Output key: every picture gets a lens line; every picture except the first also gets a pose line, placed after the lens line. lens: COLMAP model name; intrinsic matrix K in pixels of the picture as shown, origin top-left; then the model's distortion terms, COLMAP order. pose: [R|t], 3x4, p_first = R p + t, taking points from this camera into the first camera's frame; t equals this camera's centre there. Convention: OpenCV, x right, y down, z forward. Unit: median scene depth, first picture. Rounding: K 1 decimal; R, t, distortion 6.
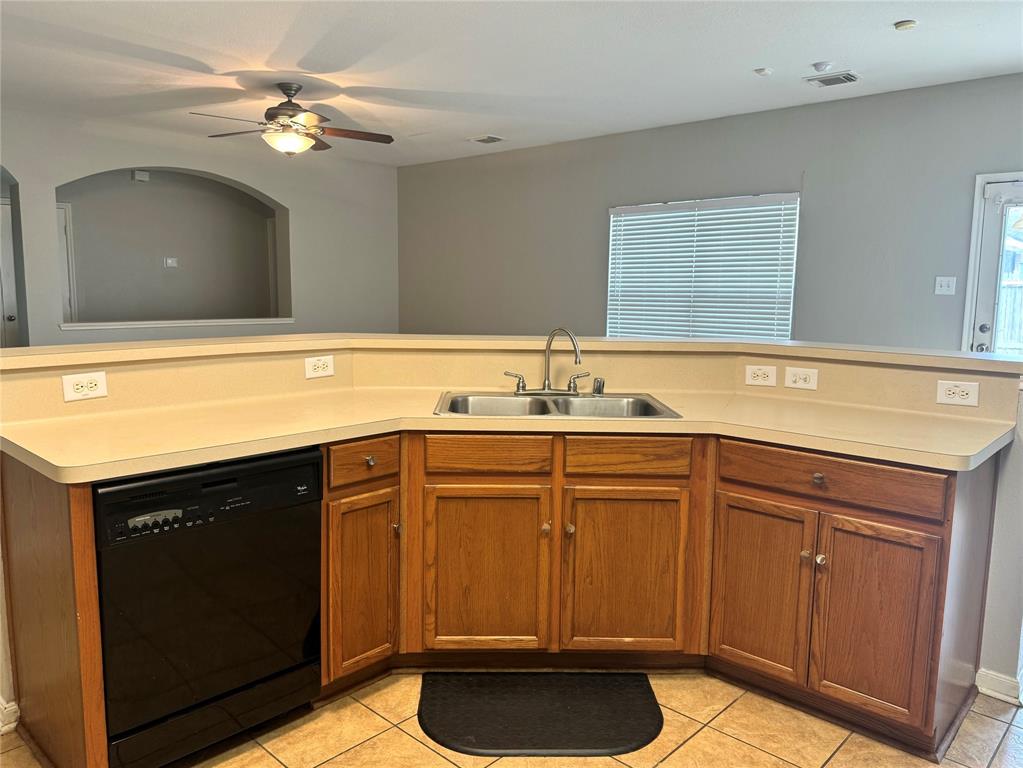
lens RADIAL K [[729.7, 0, 511.5], [0, 729.7, 384.0], [0, 0, 1]] dist [-0.003803, -0.003765]
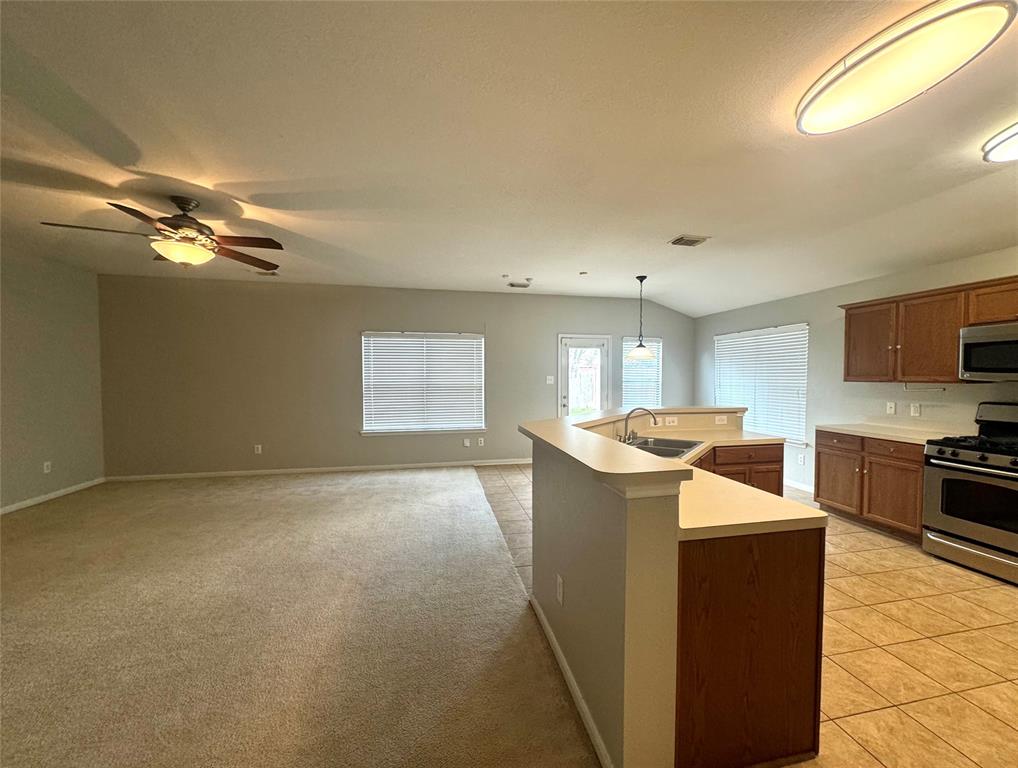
lens RADIAL K [[429.4, 0, 509.0], [0, 429.4, 384.0], [0, 0, 1]] dist [-0.000098, 0.000035]
pose [[0.582006, -0.022691, 0.812868, -0.580954], [0.115318, 0.991811, -0.054880, -0.062067], [-0.804967, 0.125679, 0.579857, 0.317348]]
